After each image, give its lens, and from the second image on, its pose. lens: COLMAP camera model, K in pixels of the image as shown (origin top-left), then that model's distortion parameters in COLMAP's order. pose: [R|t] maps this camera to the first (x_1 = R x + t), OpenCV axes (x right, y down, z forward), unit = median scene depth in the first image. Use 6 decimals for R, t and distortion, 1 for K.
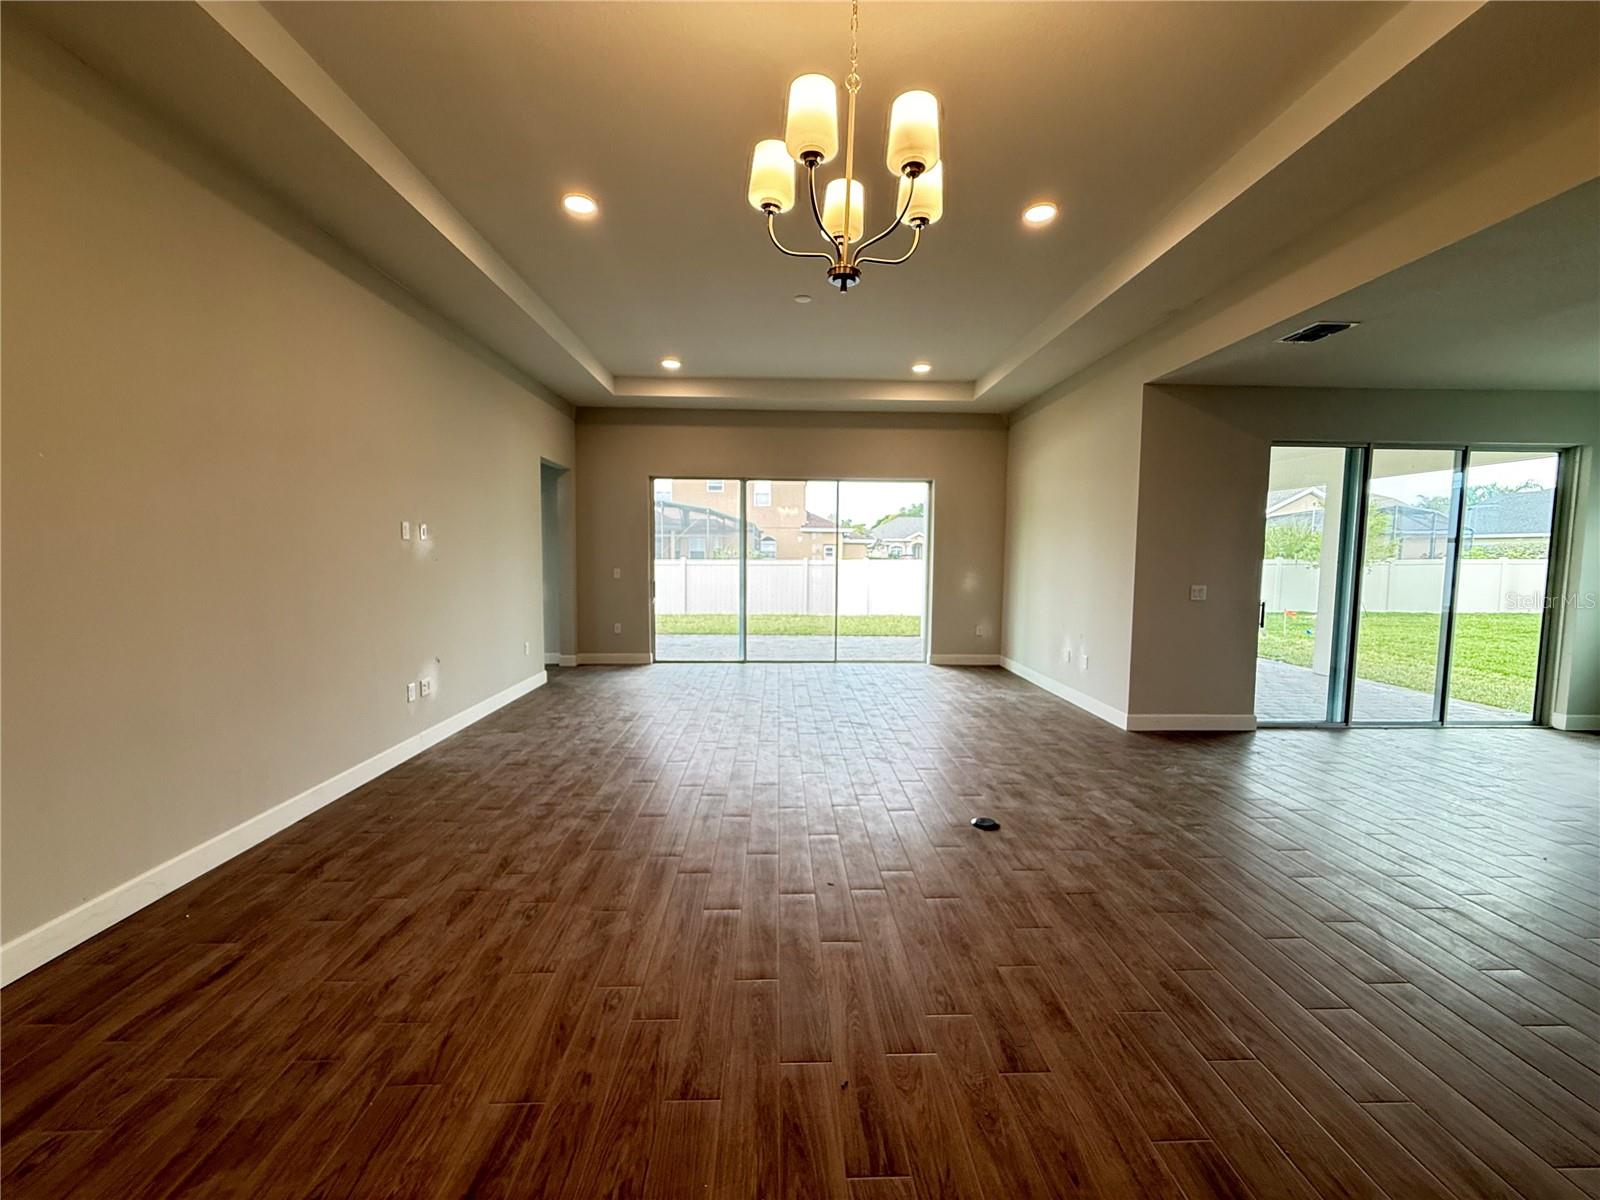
lens RADIAL K [[635.9, 0, 797.0], [0, 635.9, 598.2], [0, 0, 1]] dist [0.000744, 0.000140]
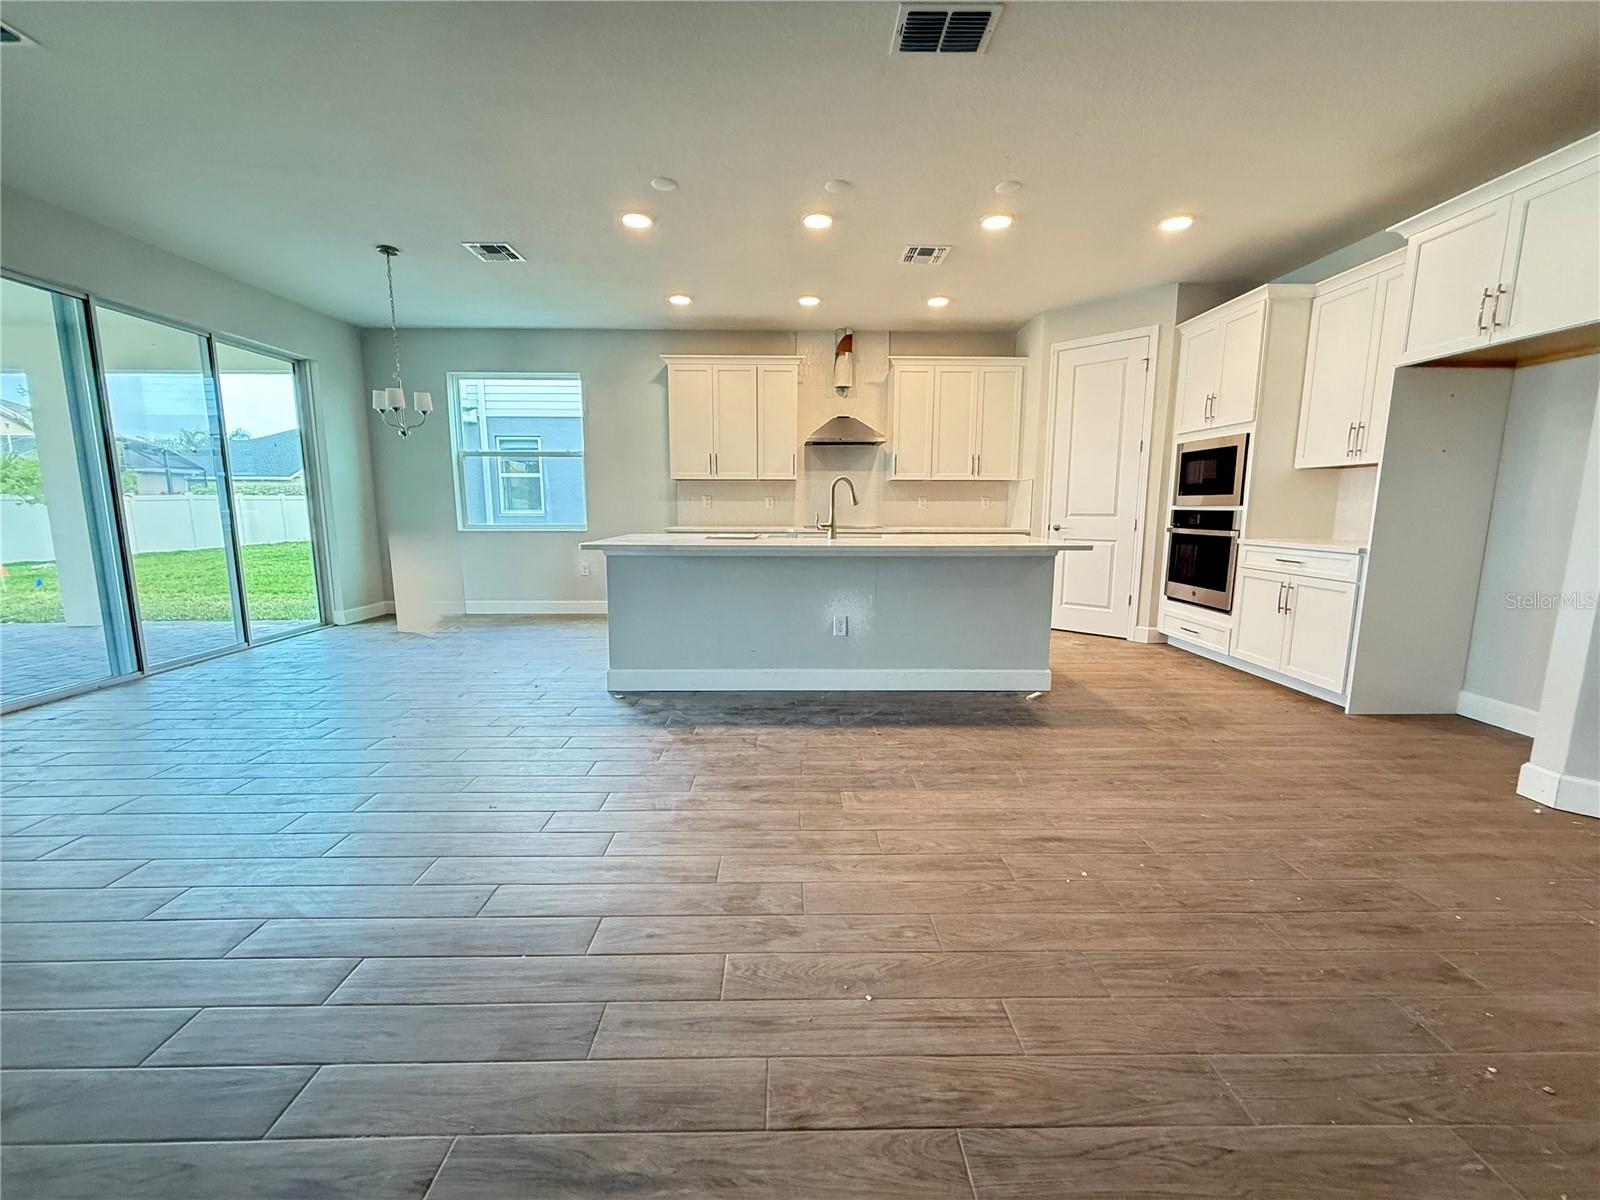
lens RADIAL K [[635.9, 0, 797.7], [0, 635.9, 597.8], [0, 0, 1]] dist [0.000744, 0.000140]
pose [[0.011167, -0.153591, 0.988071, 0.135900], [0.070660, 0.985784, 0.152437, 0.052168], [-0.997438, 0.068115, 0.021861, 0.202669]]
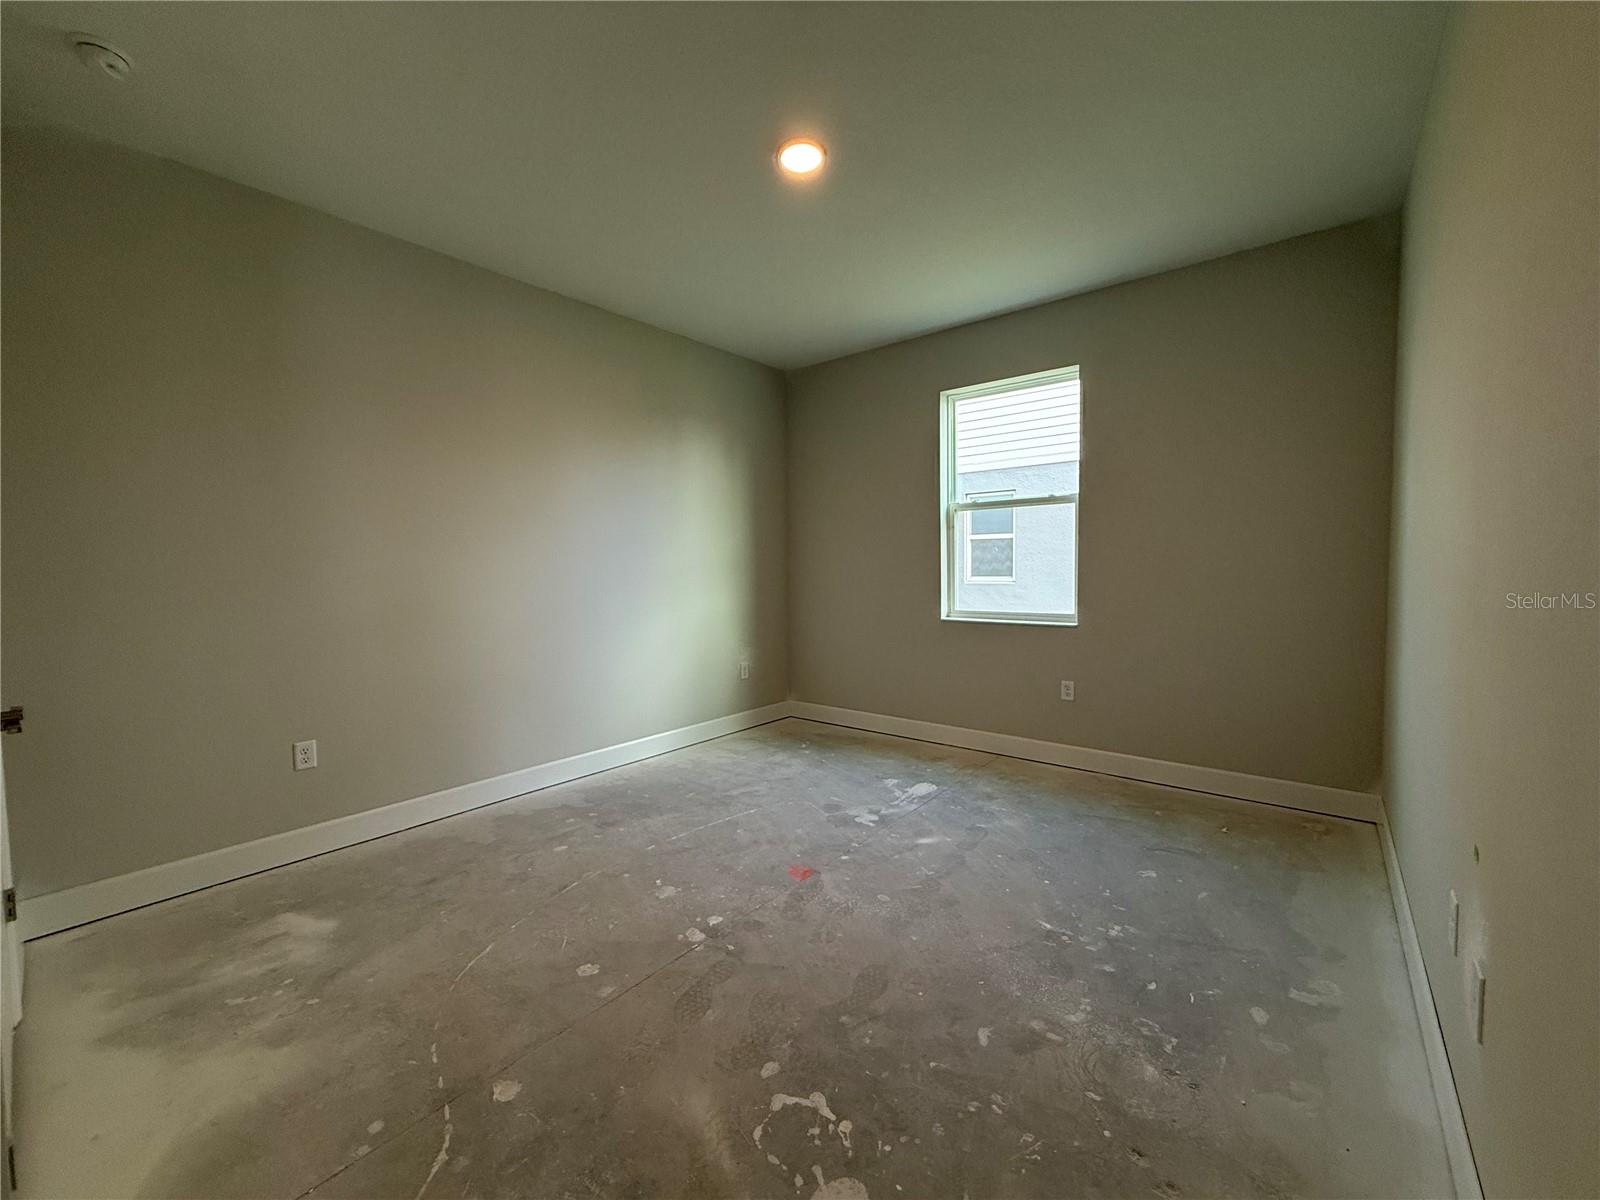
lens RADIAL K [[635.9, 0, 789.0], [0, 635.9, 591.9], [0, 0, 1]] dist [0.000744, 0.000140]
pose [[0.671715, -0.045371, 0.739419, 0.667853], [0.069701, 0.997566, -0.002108, 0.021268], [-0.737524, 0.052954, 0.673242, 0.397761]]
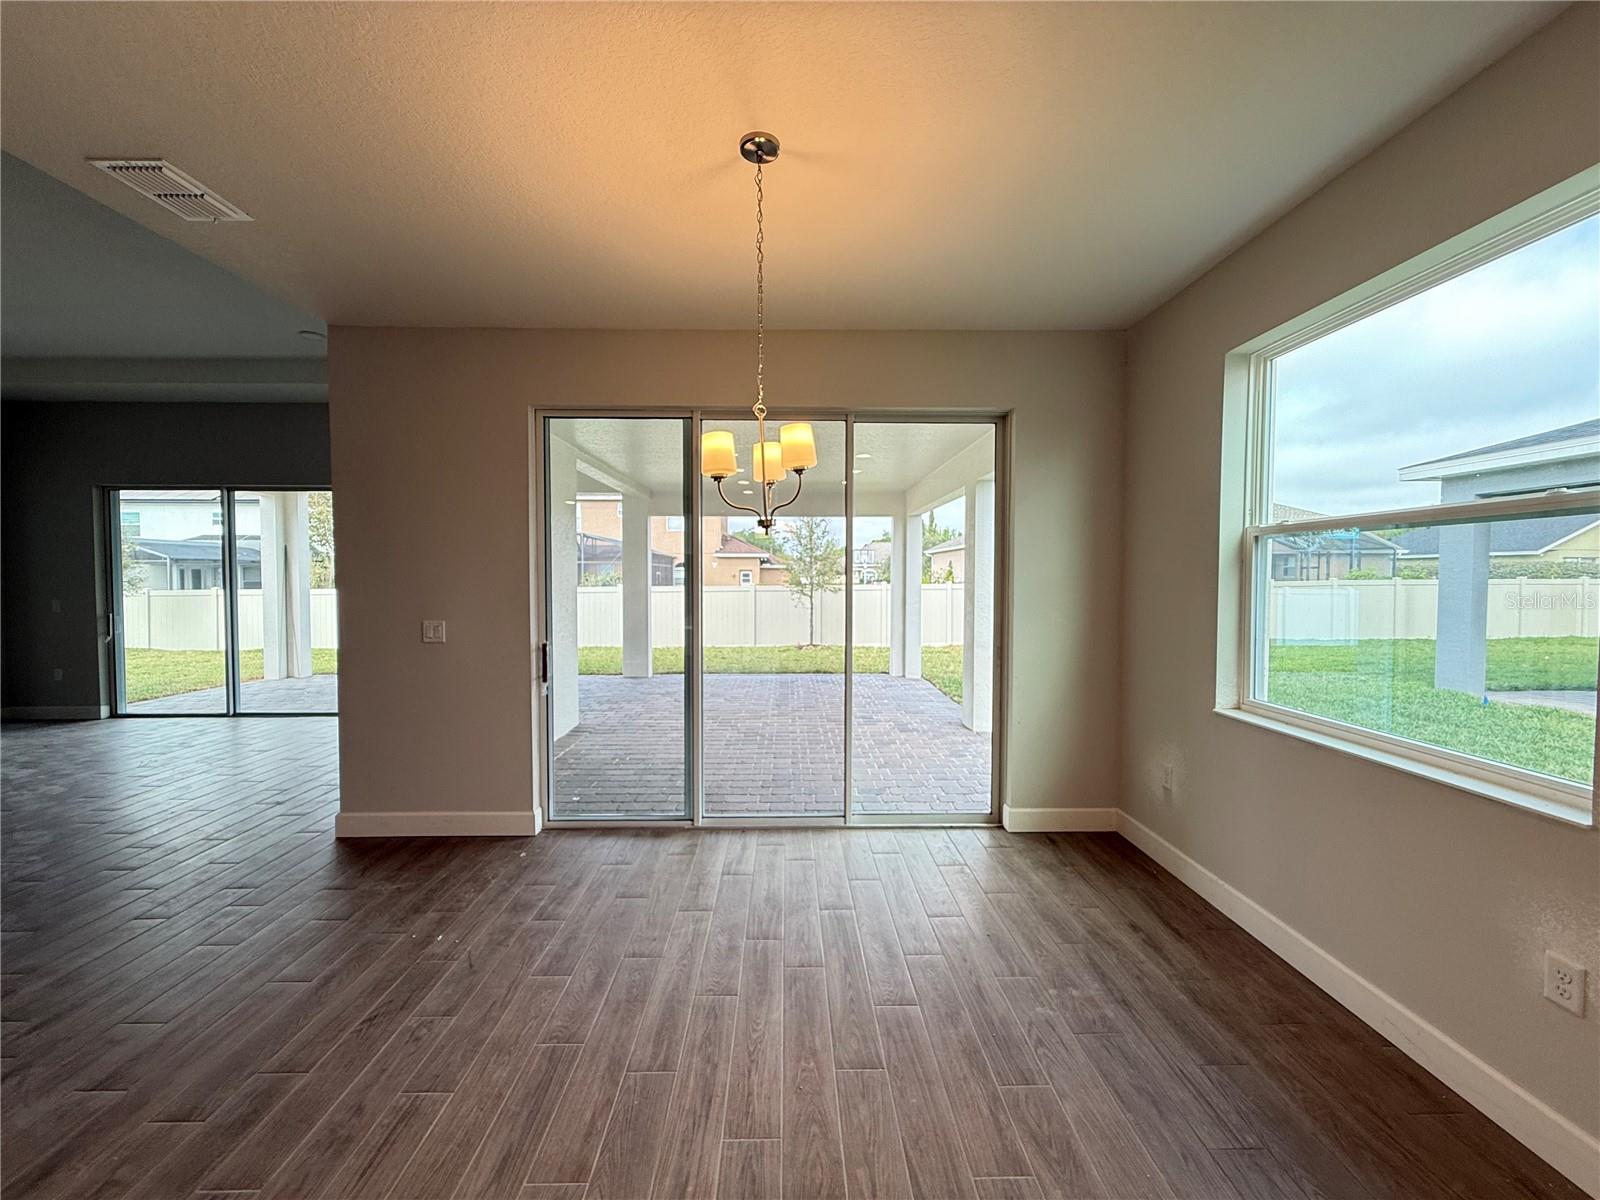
lens RADIAL K [[635.9, 0, 796.5], [0, 635.9, 600.9], [0, 0, 1]] dist [0.000744, 0.000140]
pose [[0.999774, -0.007845, -0.019750, 1.104088], [0.007086, 0.999245, -0.038204, -0.013486], [0.020035, 0.038056, 0.999075, 0.350257]]
